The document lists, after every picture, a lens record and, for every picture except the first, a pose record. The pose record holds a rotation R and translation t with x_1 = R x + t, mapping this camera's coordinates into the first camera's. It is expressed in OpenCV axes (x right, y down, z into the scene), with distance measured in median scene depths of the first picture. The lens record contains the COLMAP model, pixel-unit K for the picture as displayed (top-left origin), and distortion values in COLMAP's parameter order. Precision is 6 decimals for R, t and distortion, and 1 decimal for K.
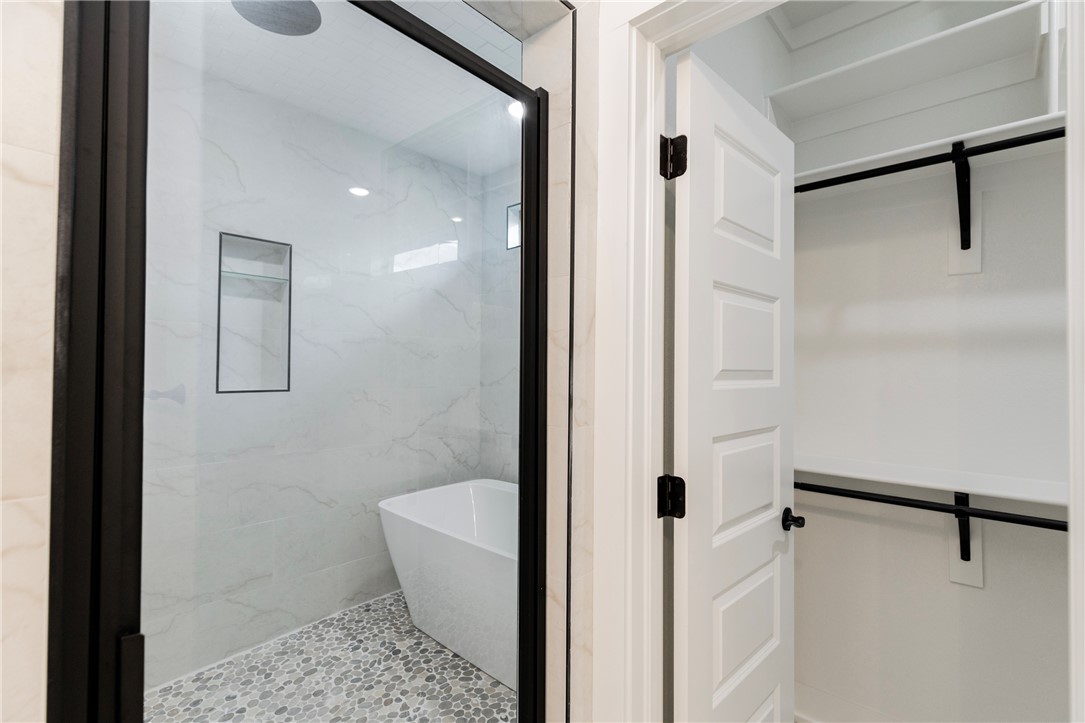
lens RADIAL K [[505.2, 0, 558.9], [0, 505.2, 367.4], [0, 0, 1]] dist [0.010222, -0.008267]
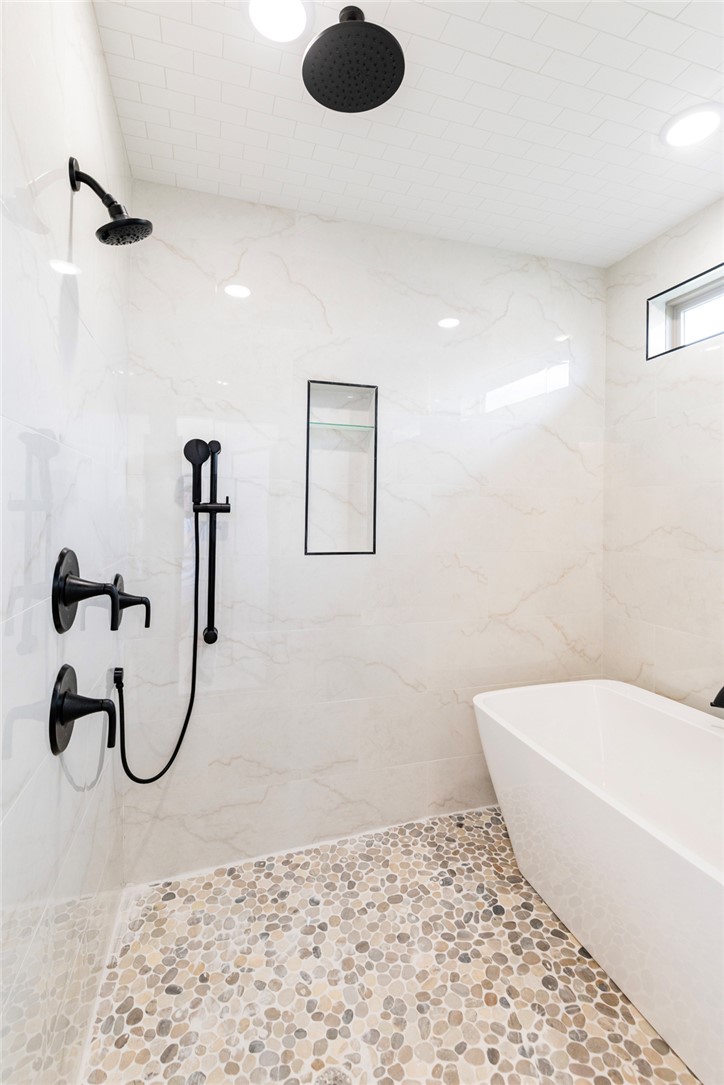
lens RADIAL K [[506.9, 0, 363.2], [0, 506.9, 513.3], [0, 0, 1]] dist [0.003589, -0.000705]
pose [[0.858657, -0.001741, -0.512548, -0.100442], [-0.000316, 0.999992, -0.003926, -0.019702], [0.512551, 0.003533, 0.858650, 0.237338]]
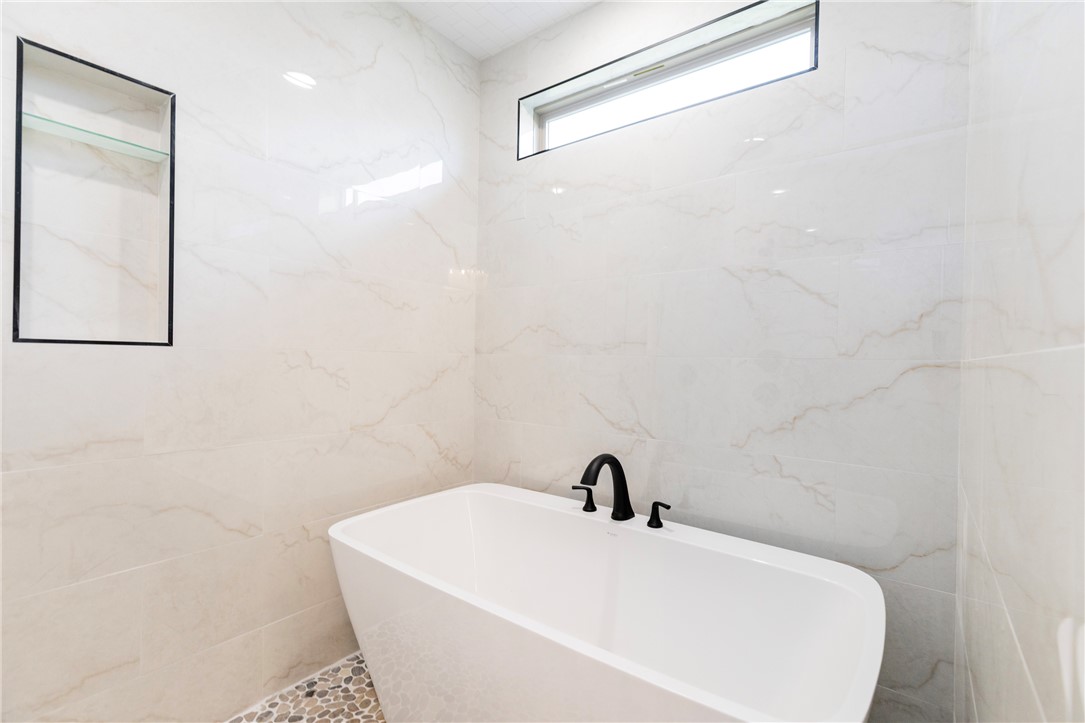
lens RADIAL K [[476.2, 0, 548.4], [0, 476.2, 367.4], [0, 0, 1]] dist [0.006164, -0.000657]
pose [[0.996231, 0.008306, 0.086336, -0.144753], [-0.009617, 0.999845, 0.014778, 0.059659], [-0.086200, -0.015553, 0.996156, 0.410585]]
